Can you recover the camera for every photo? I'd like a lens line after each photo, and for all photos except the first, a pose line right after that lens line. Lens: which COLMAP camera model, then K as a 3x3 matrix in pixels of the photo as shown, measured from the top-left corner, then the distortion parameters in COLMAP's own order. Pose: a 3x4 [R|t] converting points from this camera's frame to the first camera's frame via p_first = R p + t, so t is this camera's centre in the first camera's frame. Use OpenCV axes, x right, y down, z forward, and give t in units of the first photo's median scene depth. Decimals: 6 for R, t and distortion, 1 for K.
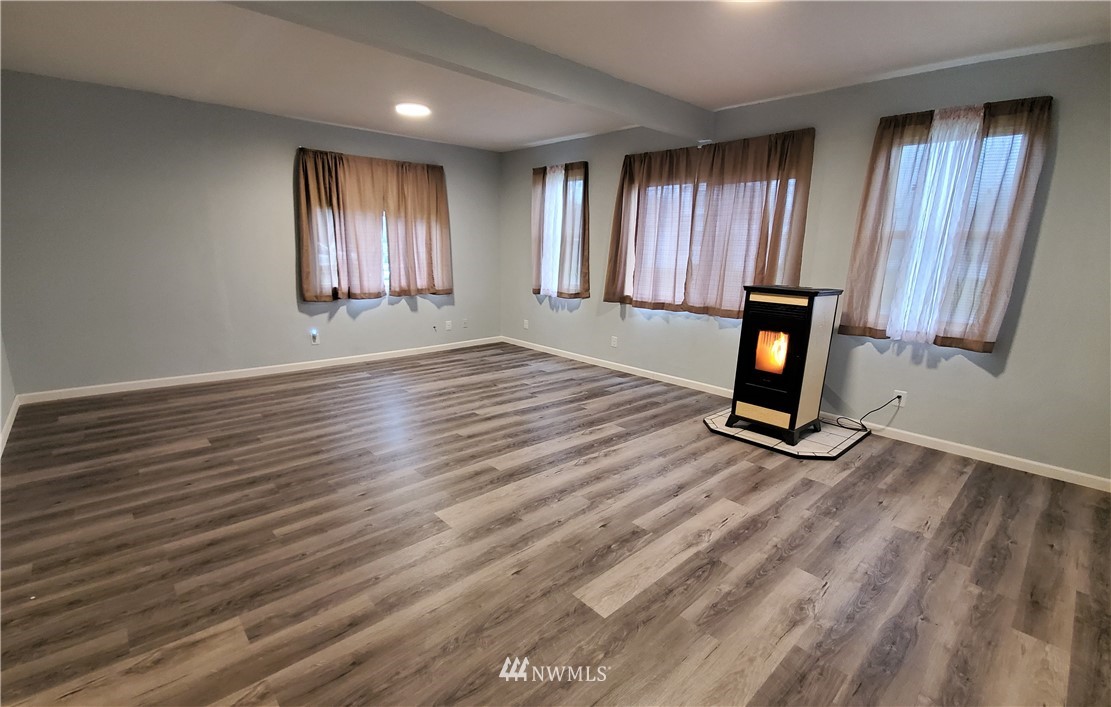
lens RADIAL K [[493.7, 0, 562.5], [0, 493.7, 374.6], [0, 0, 1]] dist [0.000085, -0.009588]
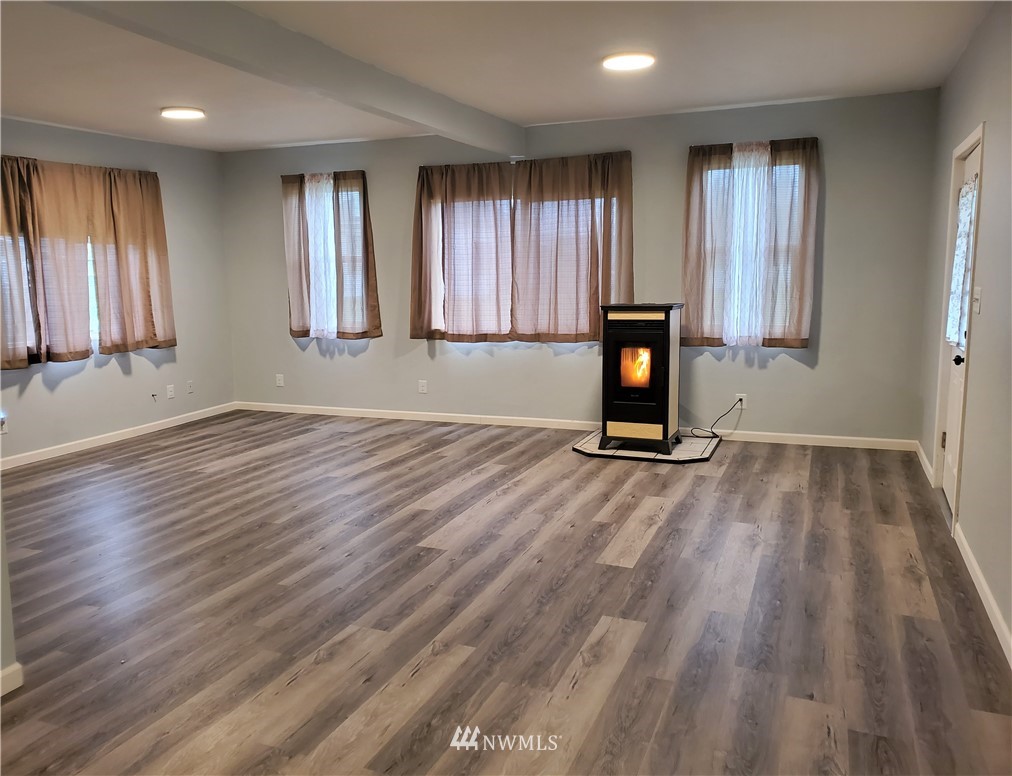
lens RADIAL K [[808.9, 0, 483.3], [0, 808.9, 385.4], [0, 0, 1]] dist [0.109608, -0.292694]
pose [[0.912915, -0.096183, 0.396656, -0.502295], [0.138300, 0.987242, -0.078912, 0.075397], [-0.384005, 0.126897, 0.914569, -0.384090]]
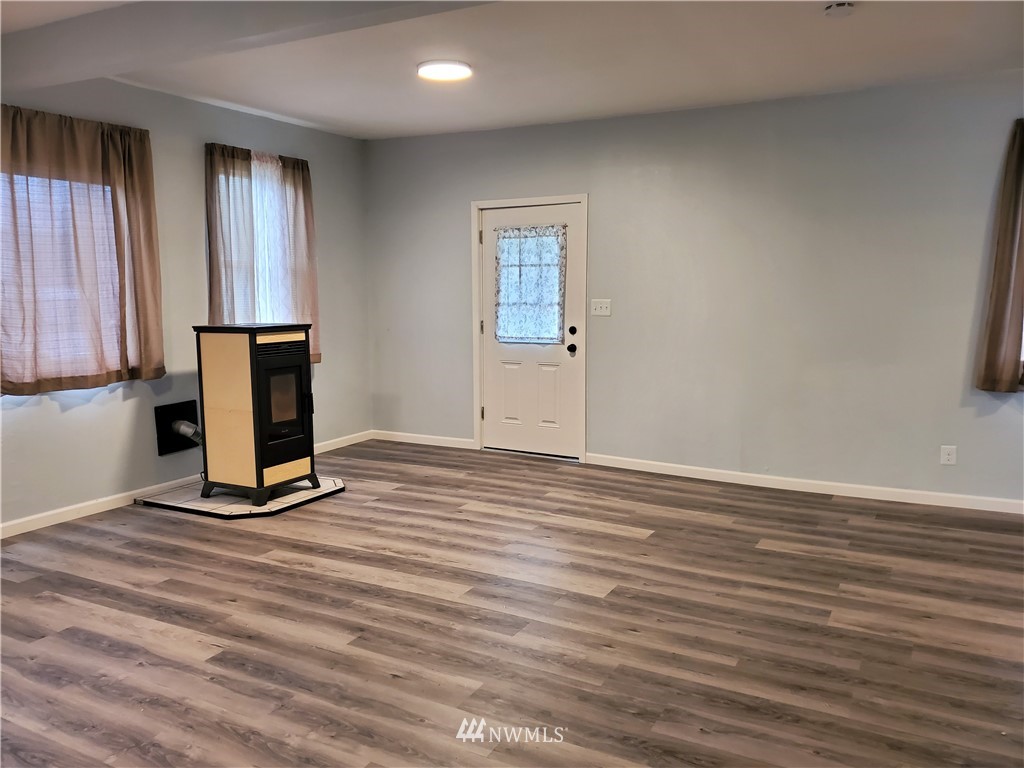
lens RADIAL K [[803.8, 0, 512.0], [0, 803.8, 384.0], [0, 0, 1]] dist [-0.003342, 0.045062]
pose [[-0.312939, -0.145672, 0.938535, -0.977285], [0.229179, 0.947387, 0.223462, -0.276952], [-0.921708, 0.285022, -0.263090, 0.938664]]
